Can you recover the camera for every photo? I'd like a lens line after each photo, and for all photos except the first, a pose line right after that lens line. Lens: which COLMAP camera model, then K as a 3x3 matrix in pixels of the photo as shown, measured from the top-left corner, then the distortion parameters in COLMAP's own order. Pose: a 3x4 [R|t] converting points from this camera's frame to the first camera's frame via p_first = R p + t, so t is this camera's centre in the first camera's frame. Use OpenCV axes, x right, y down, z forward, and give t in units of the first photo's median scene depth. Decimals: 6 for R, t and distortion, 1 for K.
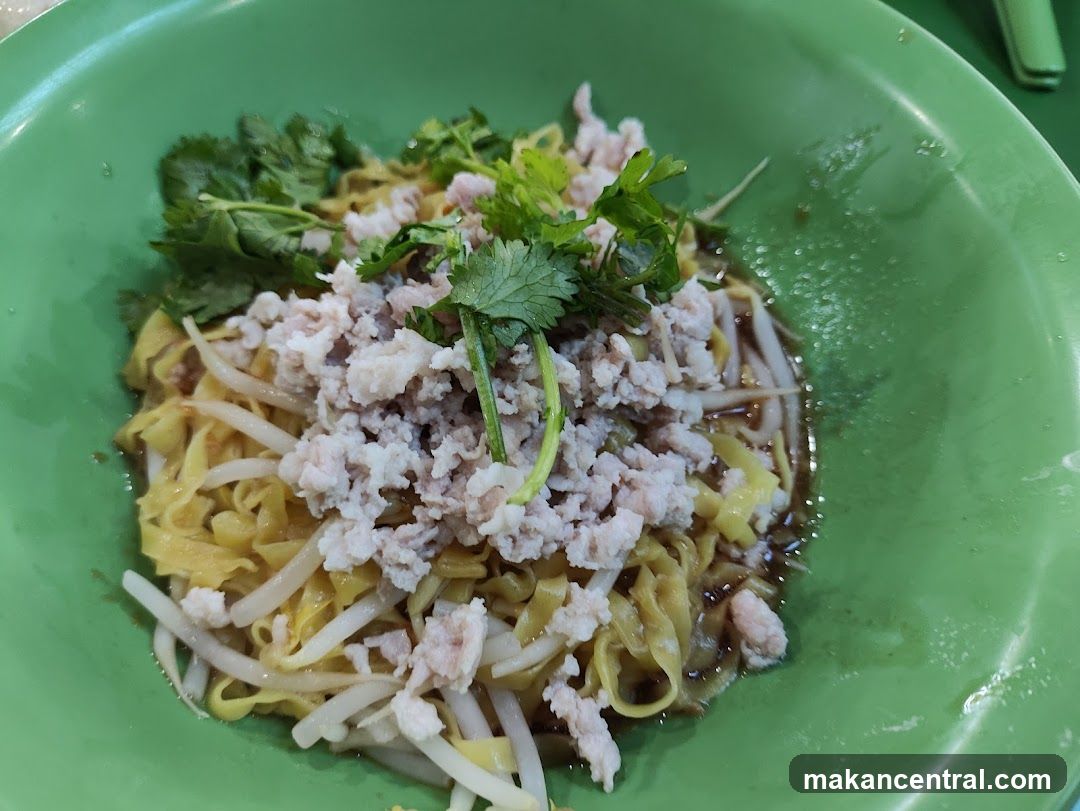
lens RADIAL K [[849.3, 0, 507.1], [0, 849.3, 406.5], [0, 0, 1]] dist [0.020871, -0.018655]
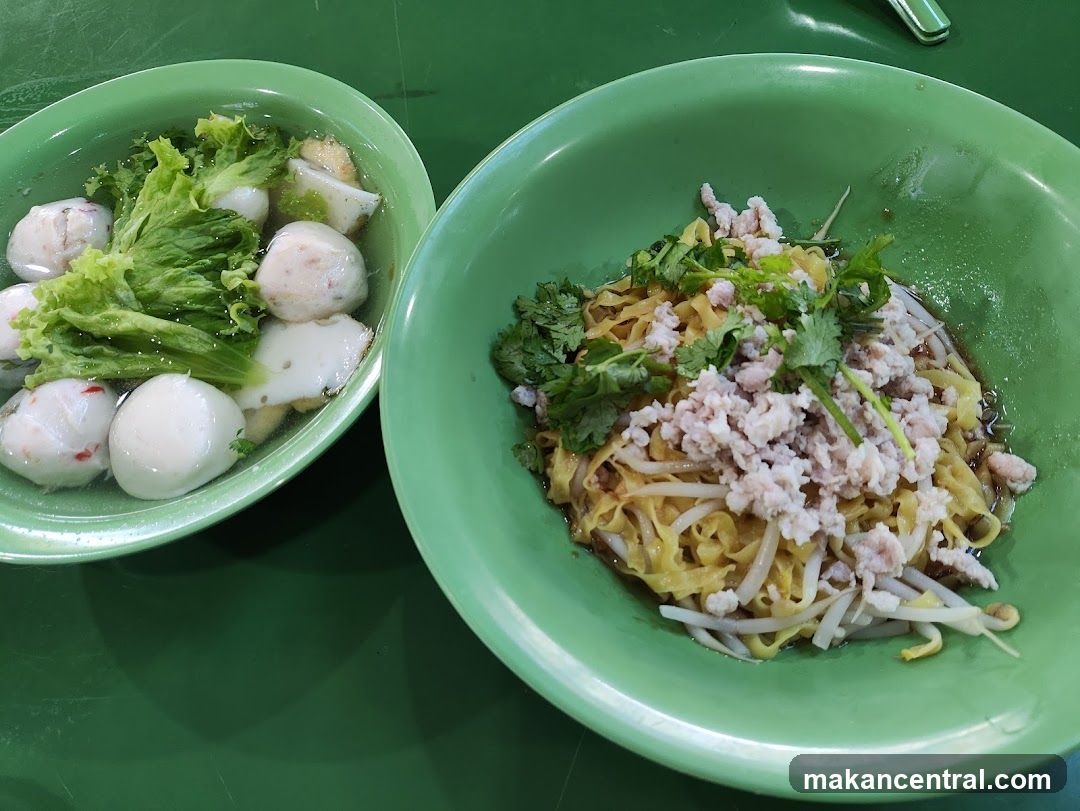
lens RADIAL K [[849.3, 0, 507.1], [0, 849.3, 406.5], [0, 0, 1]] dist [0.020871, -0.018655]
pose [[0.902168, -0.410148, 0.133683, -0.789526], [0.406232, 0.912013, 0.056632, -0.358946], [-0.145148, 0.003215, 0.989405, -0.527903]]
